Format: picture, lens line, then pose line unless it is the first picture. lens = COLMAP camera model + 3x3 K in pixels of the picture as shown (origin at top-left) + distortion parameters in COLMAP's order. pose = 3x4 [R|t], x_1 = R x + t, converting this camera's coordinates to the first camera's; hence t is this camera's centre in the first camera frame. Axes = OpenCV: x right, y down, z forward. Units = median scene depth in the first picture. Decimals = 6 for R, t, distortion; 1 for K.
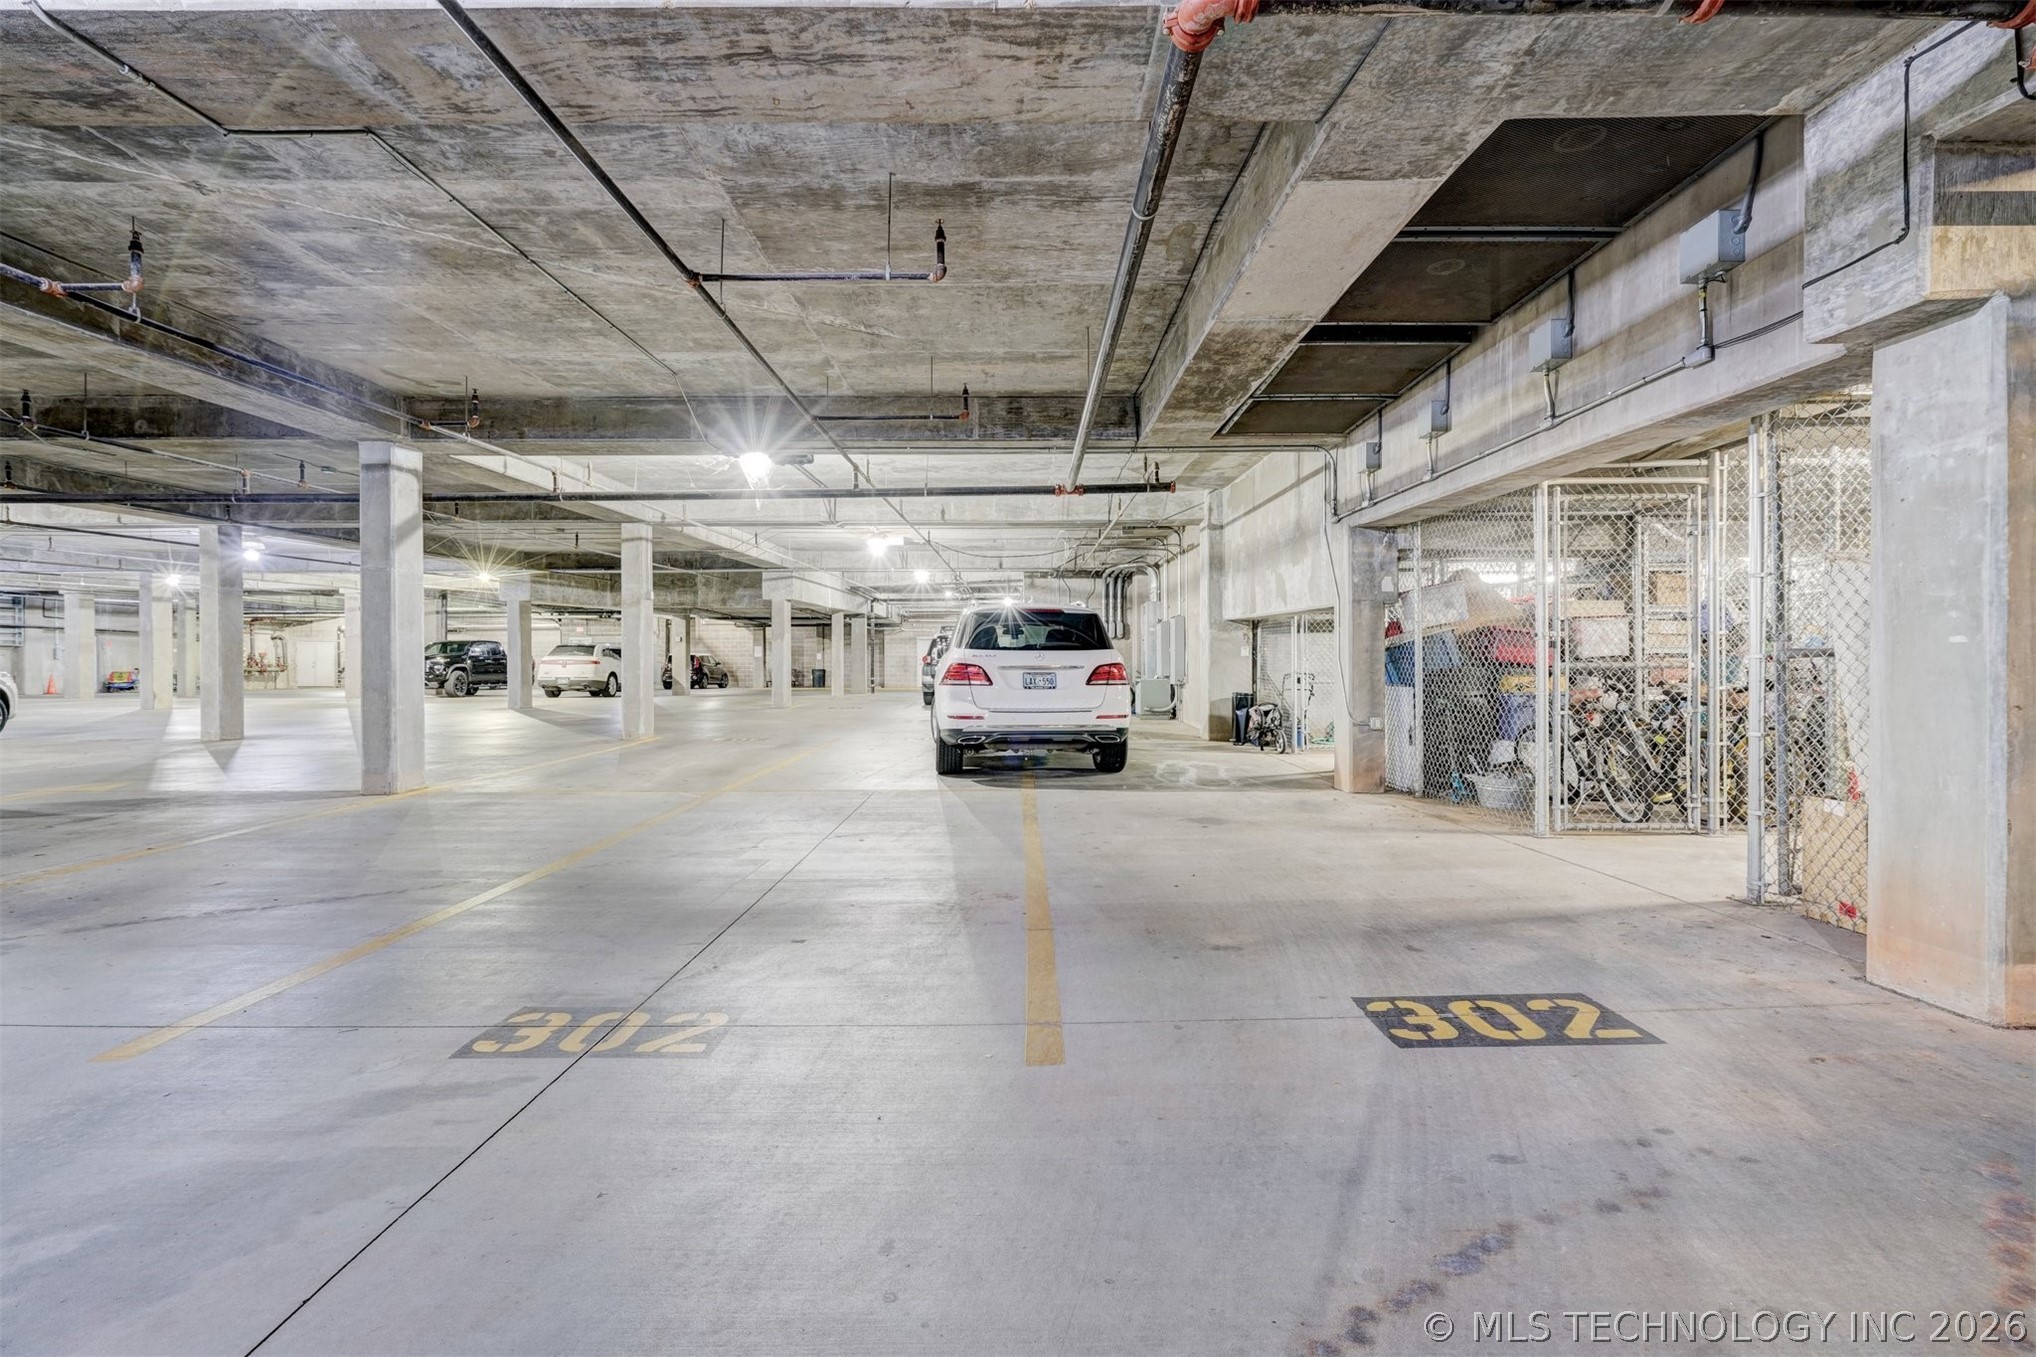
lens RADIAL K [[926.6, 0, 1022.9], [0, 926.6, 670.8], [0, 0, 1]] dist [-0.002879, 0.000937]
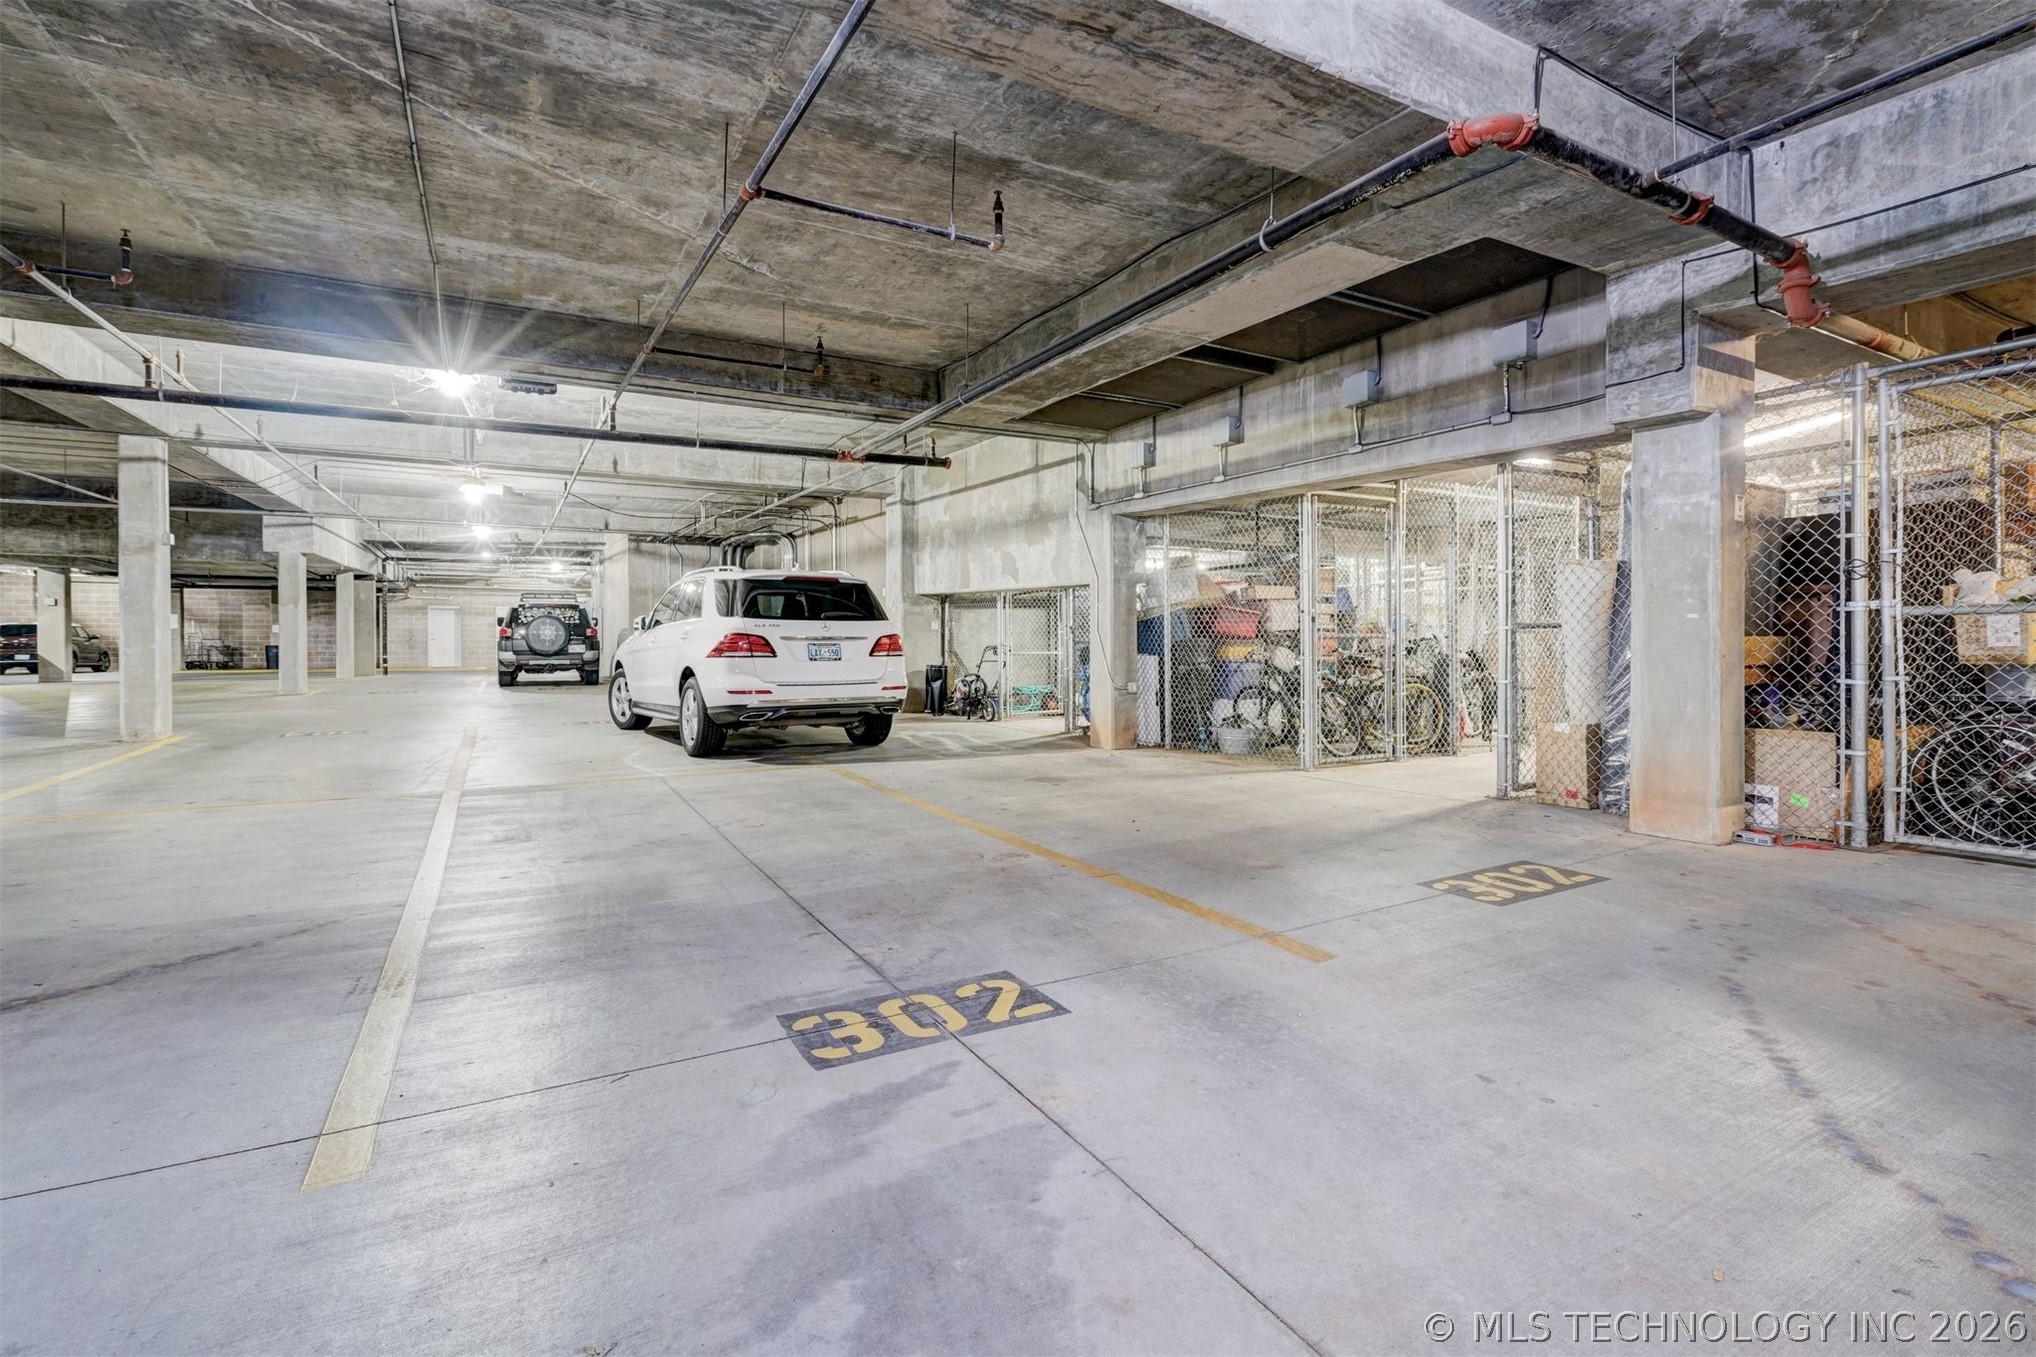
lens RADIAL K [[926.6, 0, 1096.8], [0, 926.6, 646.0], [0, 0, 1]] dist [-0.002879, 0.000937]
pose [[0.865756, -0.002124, 0.500461, -0.241907], [0.002466, 0.999997, -0.000022, 0.005536], [-0.500460, 0.001253, 0.865759, 0.032675]]
